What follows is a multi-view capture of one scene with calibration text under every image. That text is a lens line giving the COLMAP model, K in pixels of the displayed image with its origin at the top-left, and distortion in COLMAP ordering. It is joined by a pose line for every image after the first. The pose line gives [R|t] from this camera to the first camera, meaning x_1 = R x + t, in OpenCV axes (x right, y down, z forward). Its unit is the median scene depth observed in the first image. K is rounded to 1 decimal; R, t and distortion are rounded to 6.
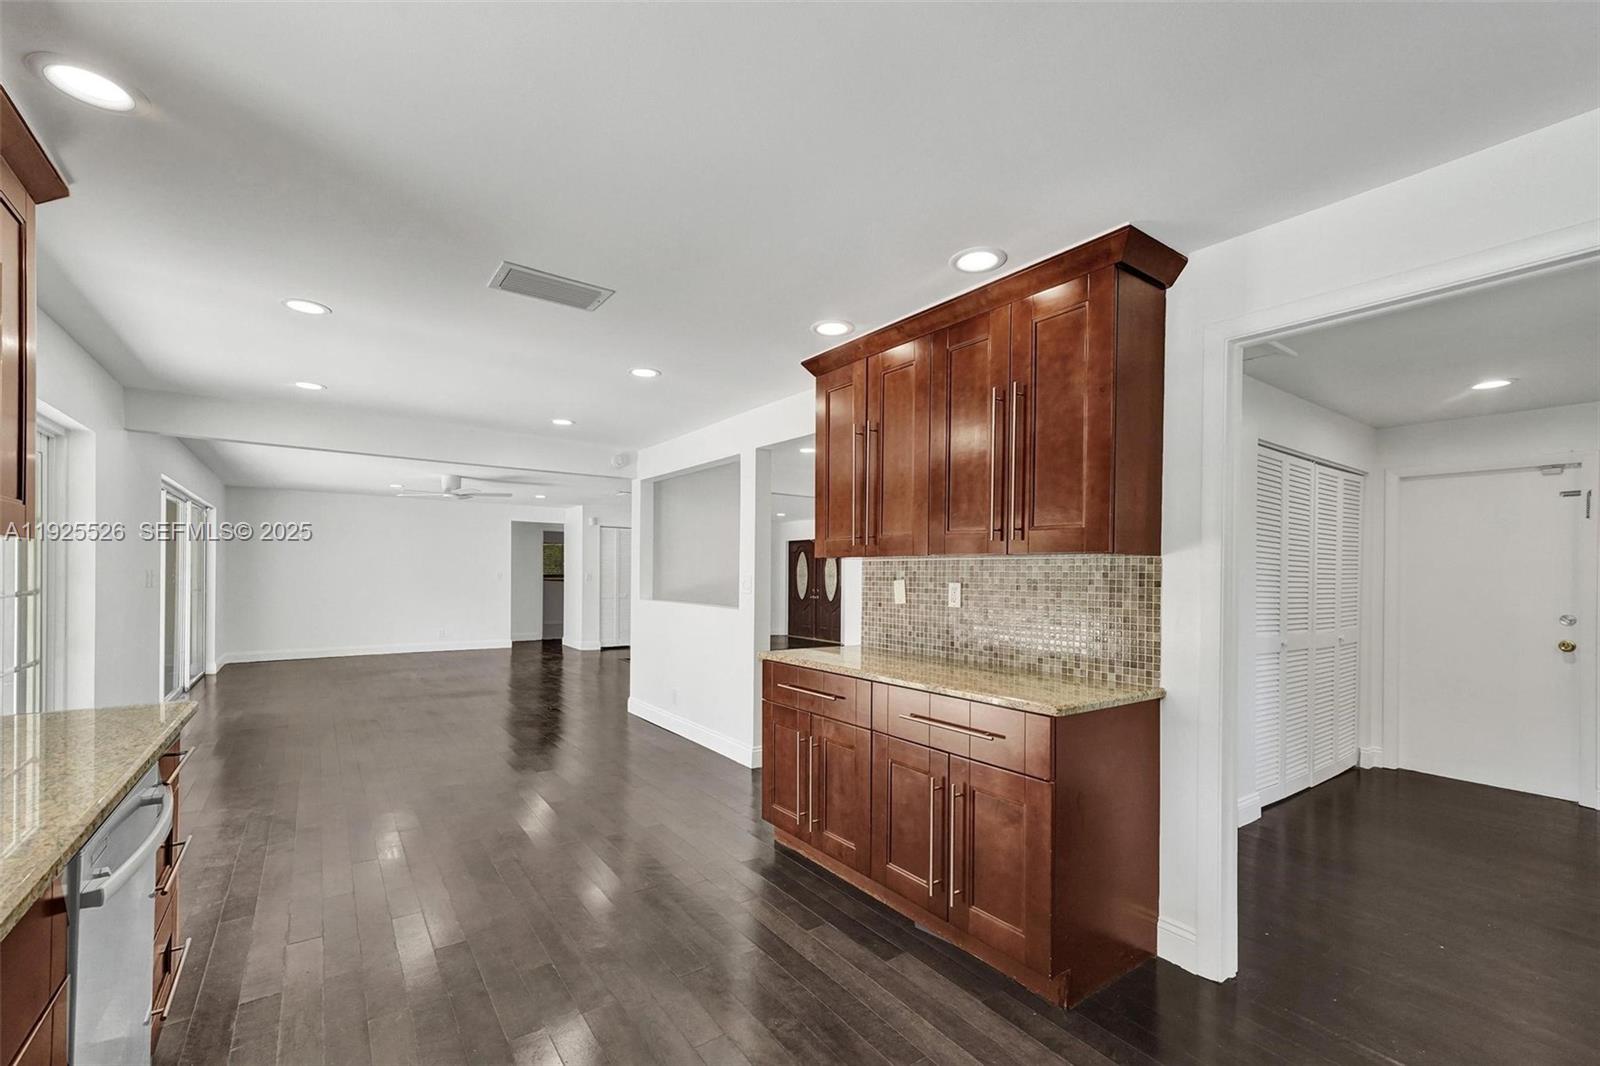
lens RADIAL K [[652.6, 0, 775.6], [0, 652.6, 577.1], [0, 0, 1]] dist [0.016313, 0.000256]
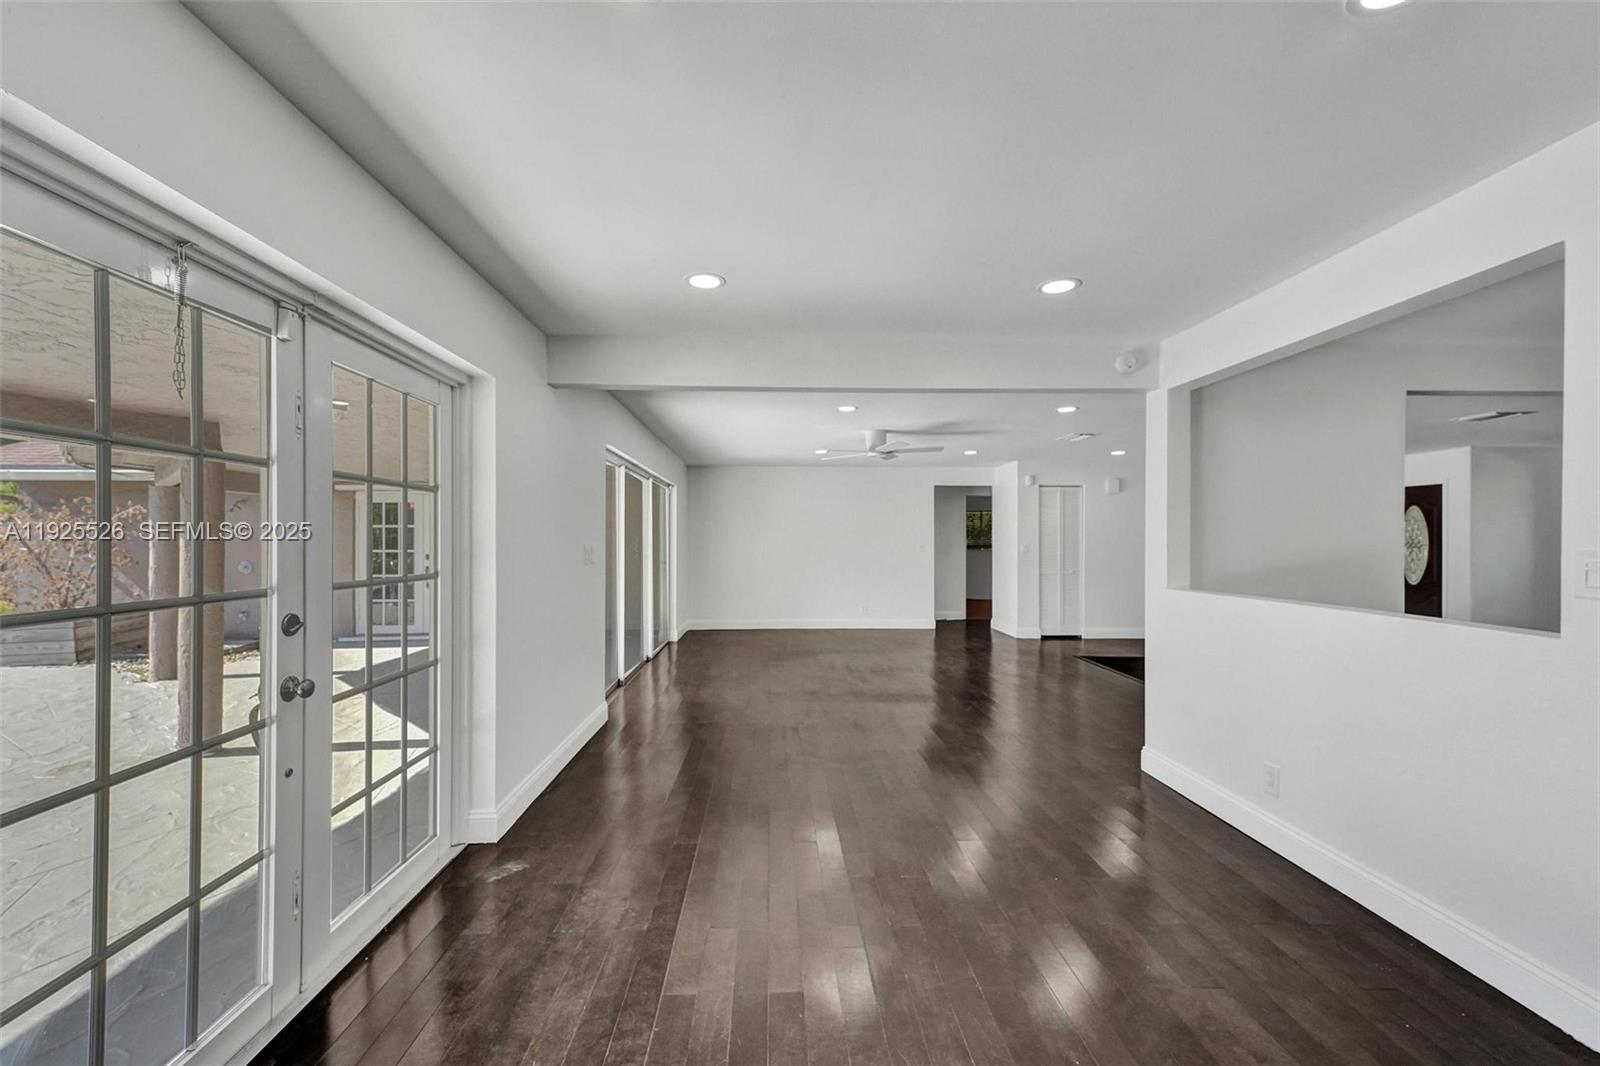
lens RADIAL K [[652.6, 0, 795.4], [0, 652.6, 541.3], [0, 0, 1]] dist [0.016313, 0.000256]
pose [[0.841123, -0.008839, -0.540771, -0.123214], [0.004367, 0.999945, -0.009551, -0.003796], [0.540826, 0.005672, 0.841116, 0.227399]]
